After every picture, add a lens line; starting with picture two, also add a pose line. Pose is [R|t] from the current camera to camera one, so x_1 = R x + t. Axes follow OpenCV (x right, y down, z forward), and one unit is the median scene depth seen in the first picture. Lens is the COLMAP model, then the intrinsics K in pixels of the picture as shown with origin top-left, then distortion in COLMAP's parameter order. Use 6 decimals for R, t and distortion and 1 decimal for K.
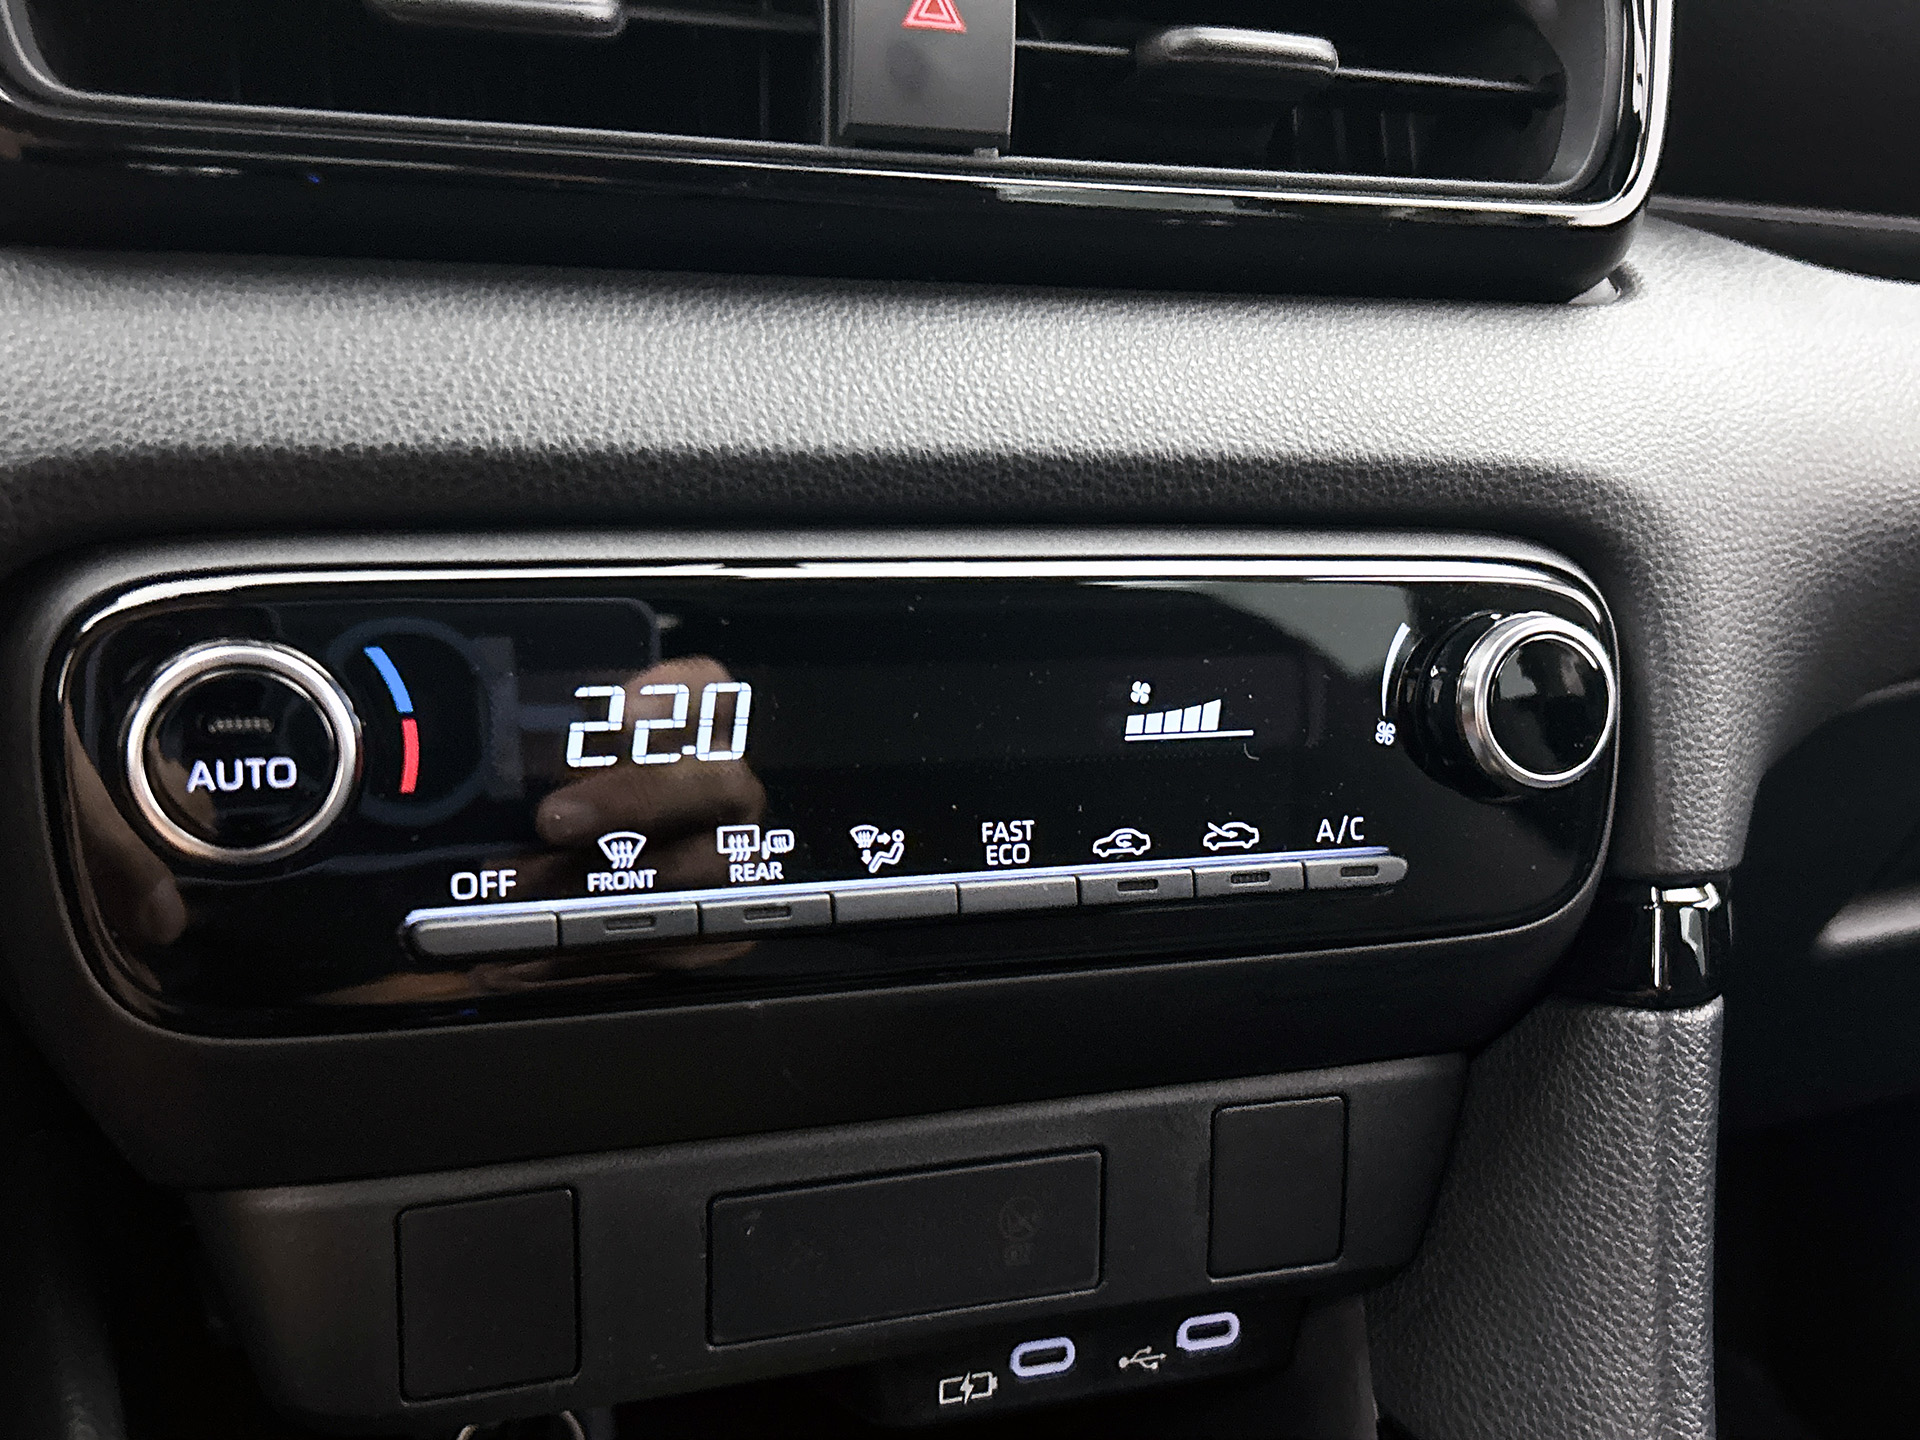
lens RADIAL K [[2053.7, 0, 960.0], [0, 2053.7, 720.0], [0, 0, 1]] dist [-0.018615, -0.039943]
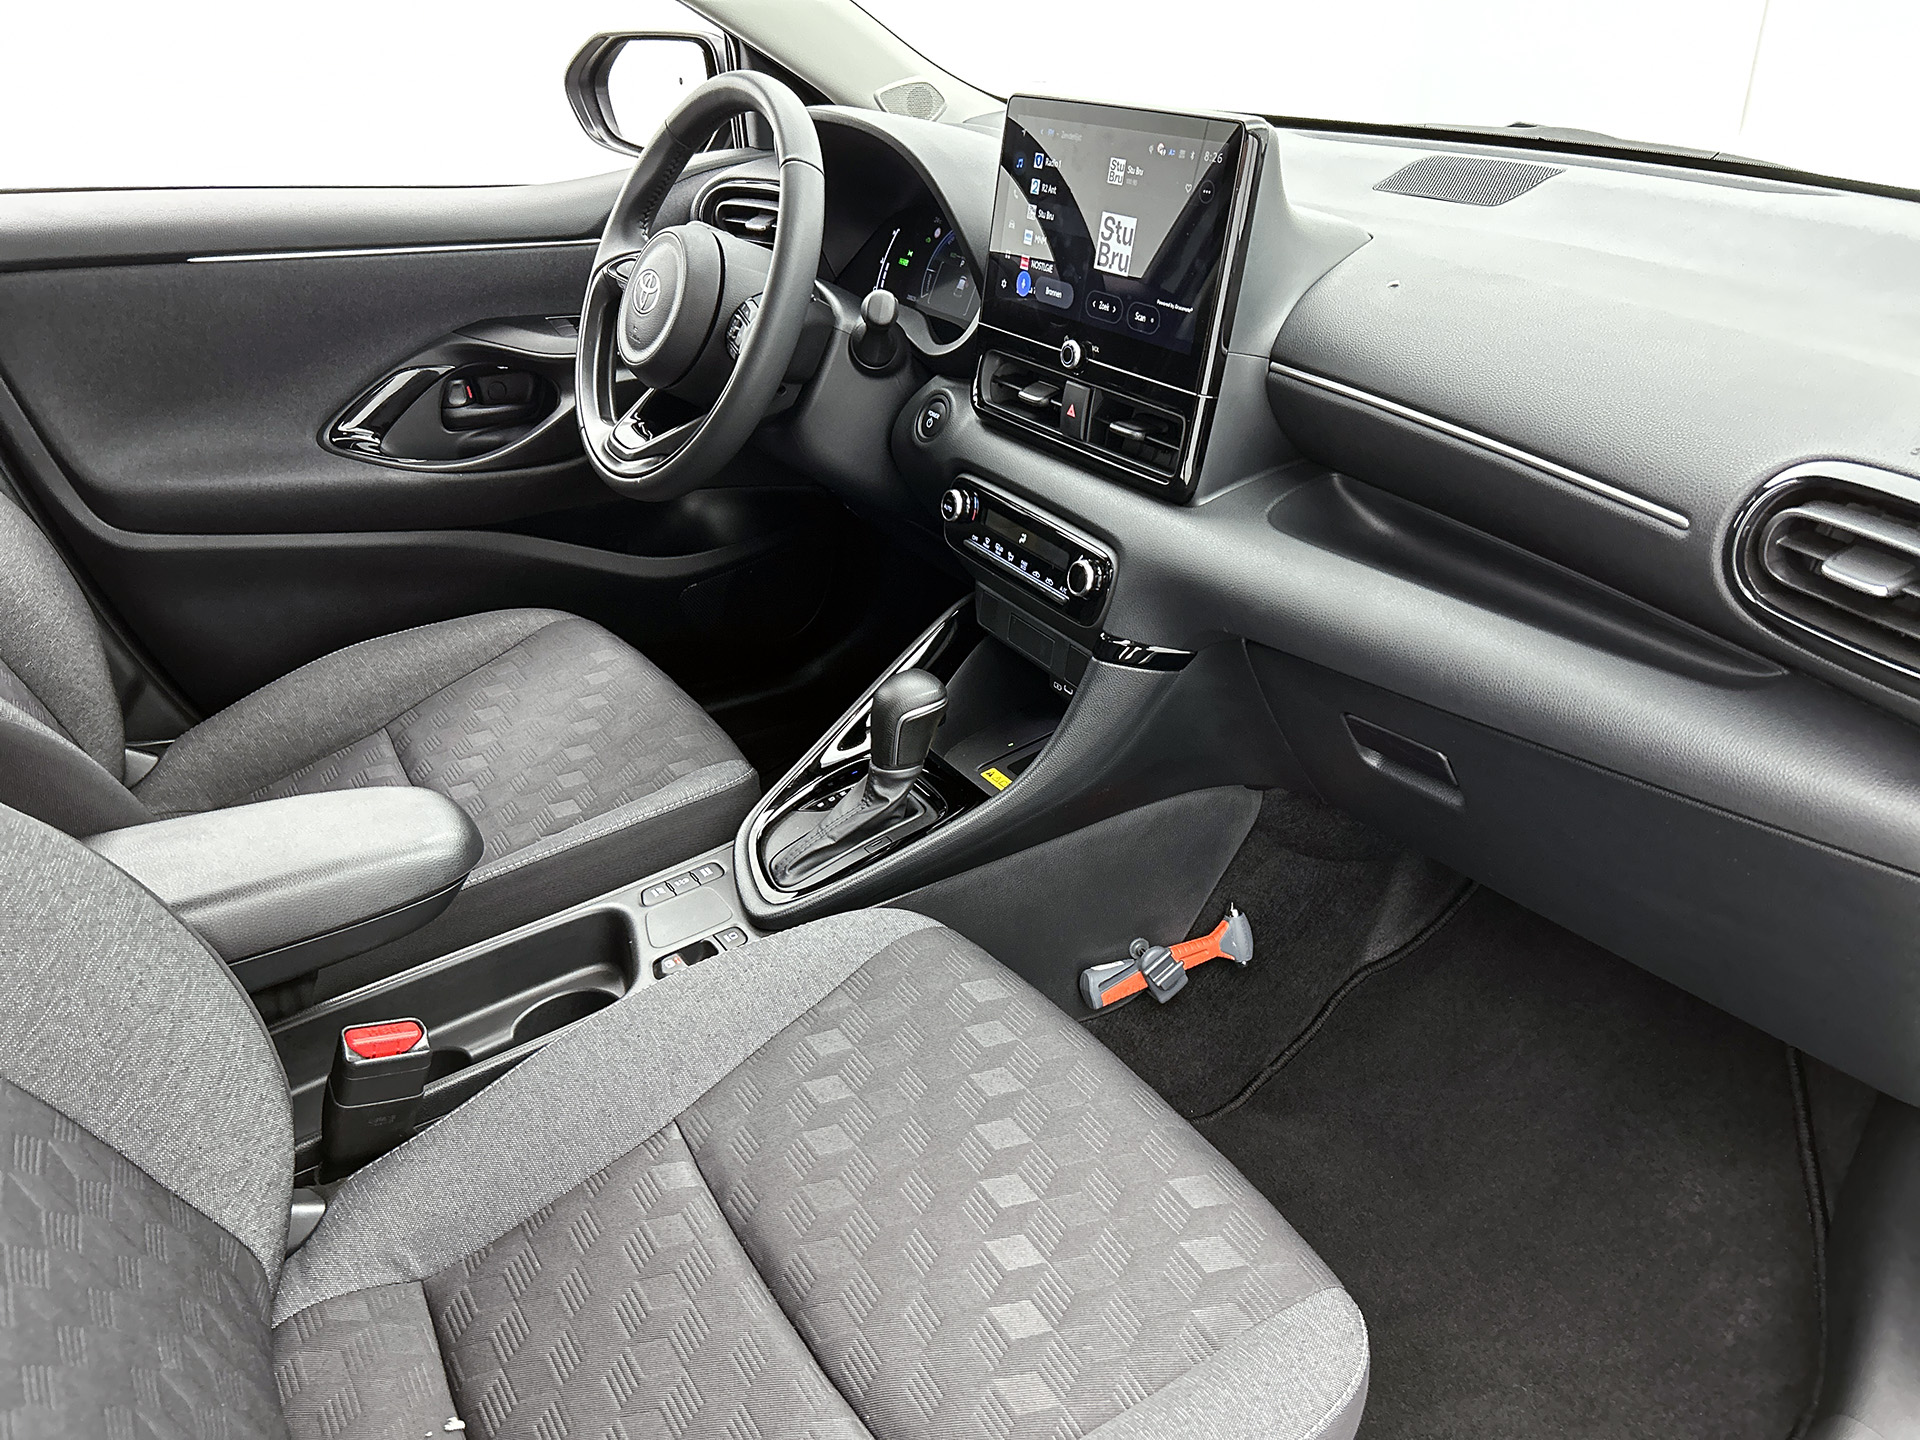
lens RADIAL K [[1481.8, 0, 960.0], [0, 1481.8, 720.0], [0, 0, 1]] dist [0.086535, -0.256666]
pose [[0.191704, 0.409059, -0.892144, 3.260640], [-0.245835, 0.900039, 0.359854, -0.840757], [0.950166, 0.150334, 0.273102, -0.173068]]
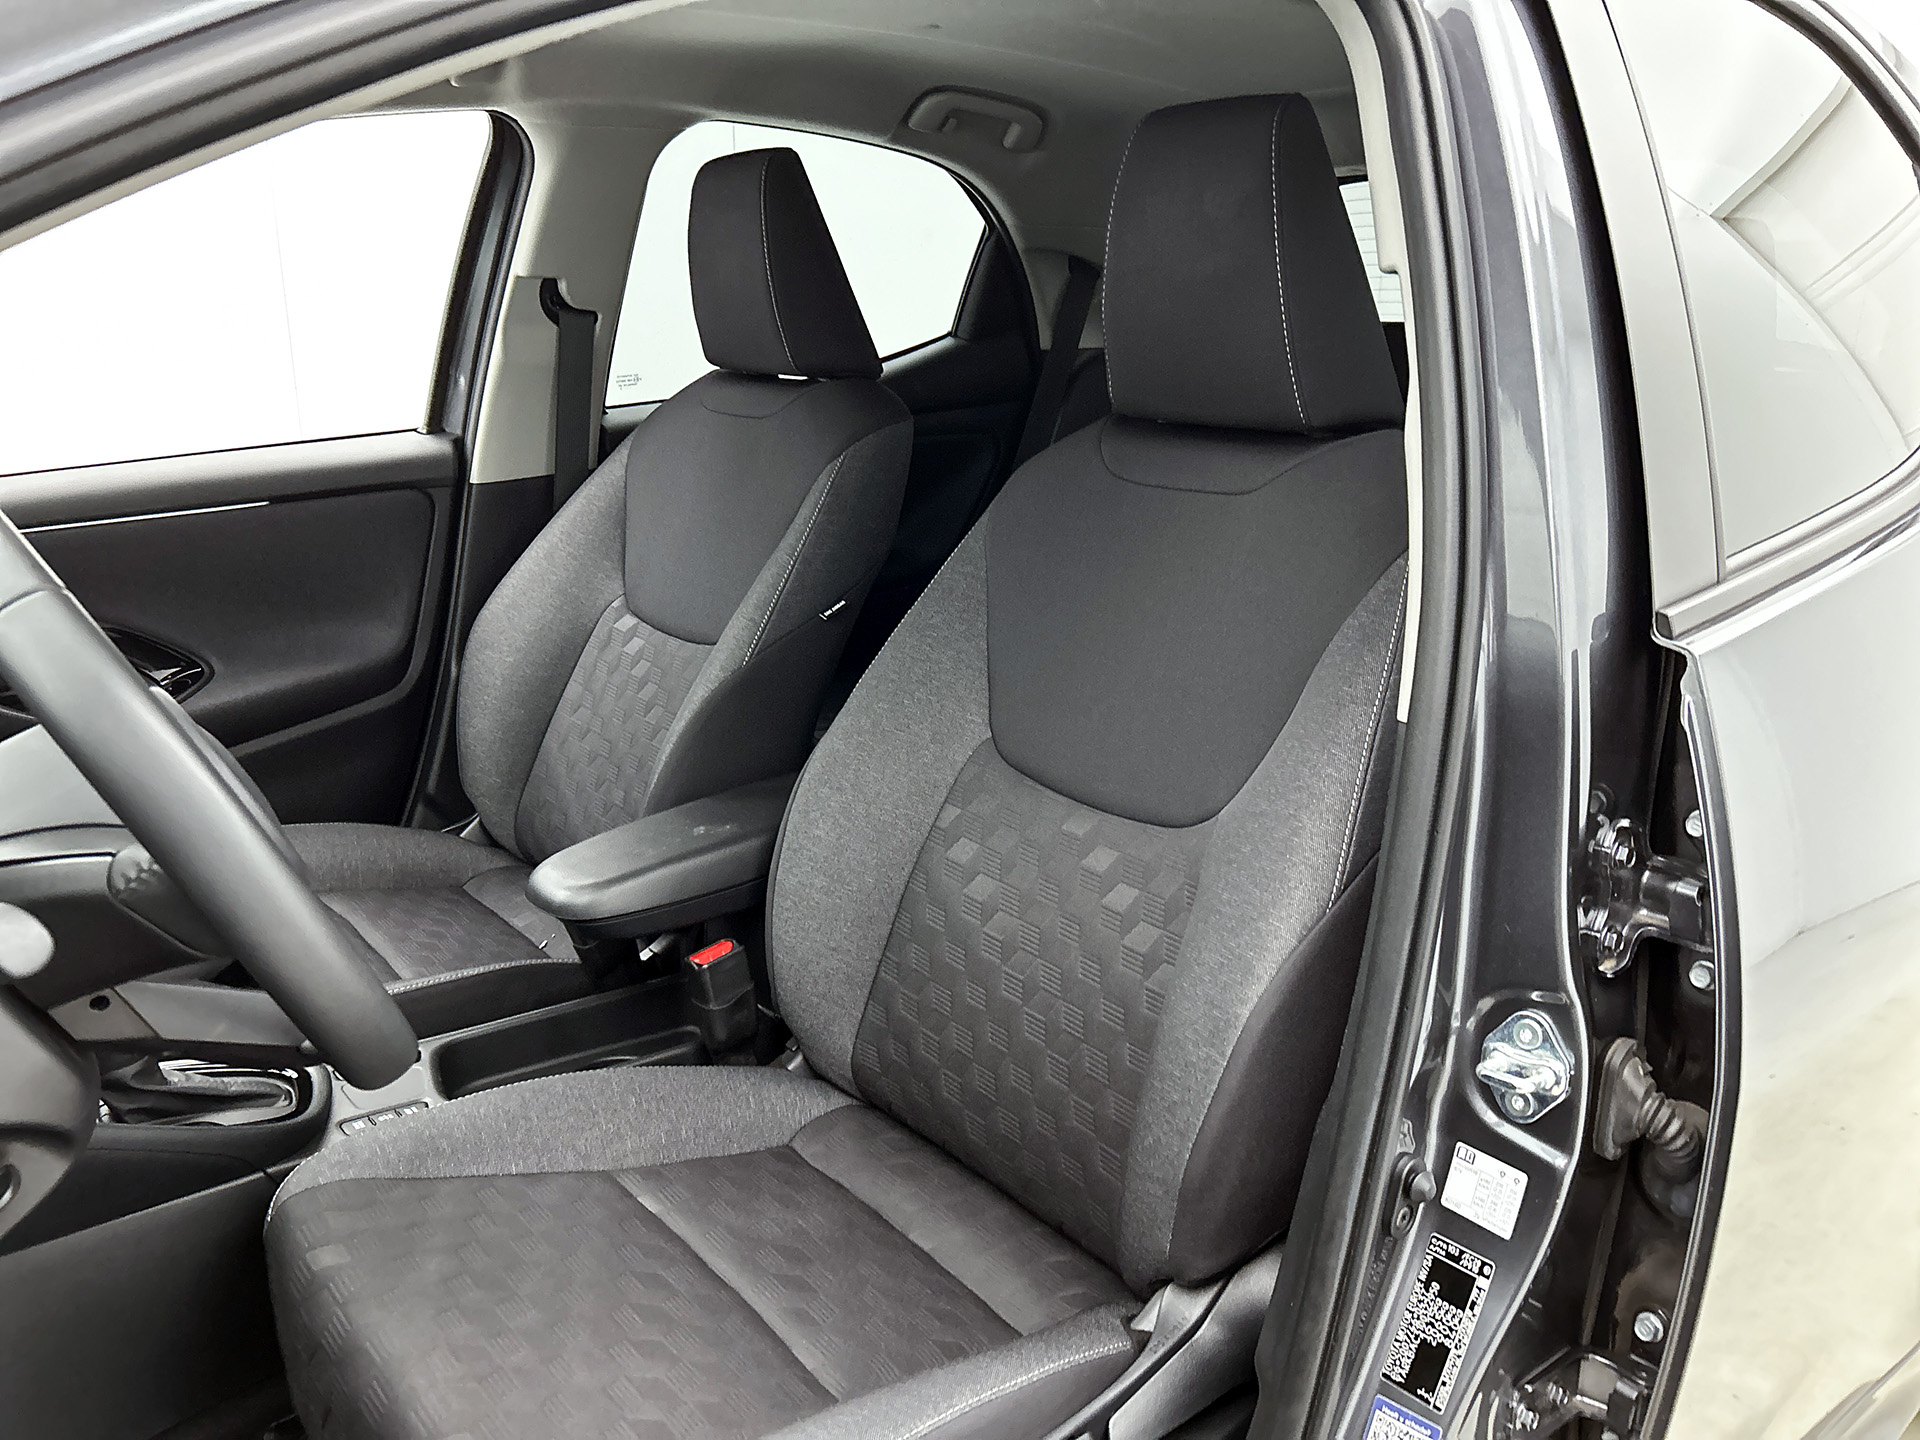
lens RADIAL K [[1481.8, 0, 960.0], [0, 1481.8, 720.0], [0, 0, 1]] dist [0.086535, -0.256666]
pose [[-0.316803, -0.302784, 0.898865, -3.240843], [0.222741, 0.897427, 0.380804, -0.965004], [-0.921966, 0.320854, -0.216865, -0.583267]]
